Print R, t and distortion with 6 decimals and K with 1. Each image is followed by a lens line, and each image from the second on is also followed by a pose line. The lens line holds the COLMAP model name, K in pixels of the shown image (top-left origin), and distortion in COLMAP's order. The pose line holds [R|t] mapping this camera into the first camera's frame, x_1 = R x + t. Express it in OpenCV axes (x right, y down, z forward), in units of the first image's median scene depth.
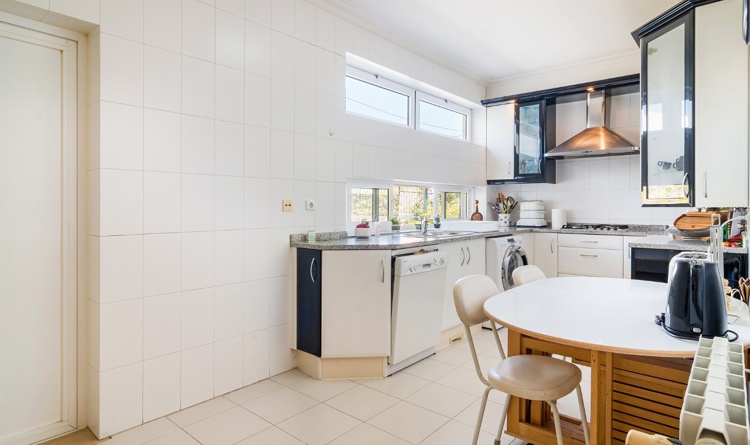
lens RADIAL K [[413.5, 0, 374.3], [0, 413.5, 217.0], [0, 0, 1]] dist [-0.021748, -0.003728]
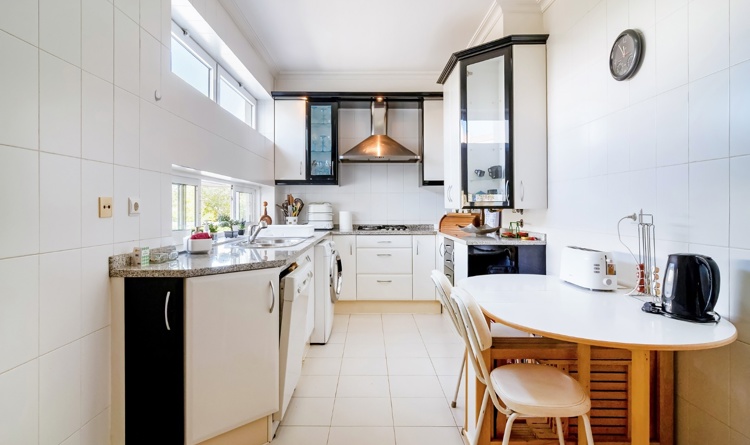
lens RADIAL K [[413.5, 0, 374.8], [0, 413.5, 217.0], [0, 0, 1]] dist [-0.021748, -0.003728]
pose [[0.749189, -0.013959, 0.662209, -0.185335], [0.018065, 0.999837, 0.000638, -0.004380], [-0.662110, 0.011484, 0.749319, 0.190856]]
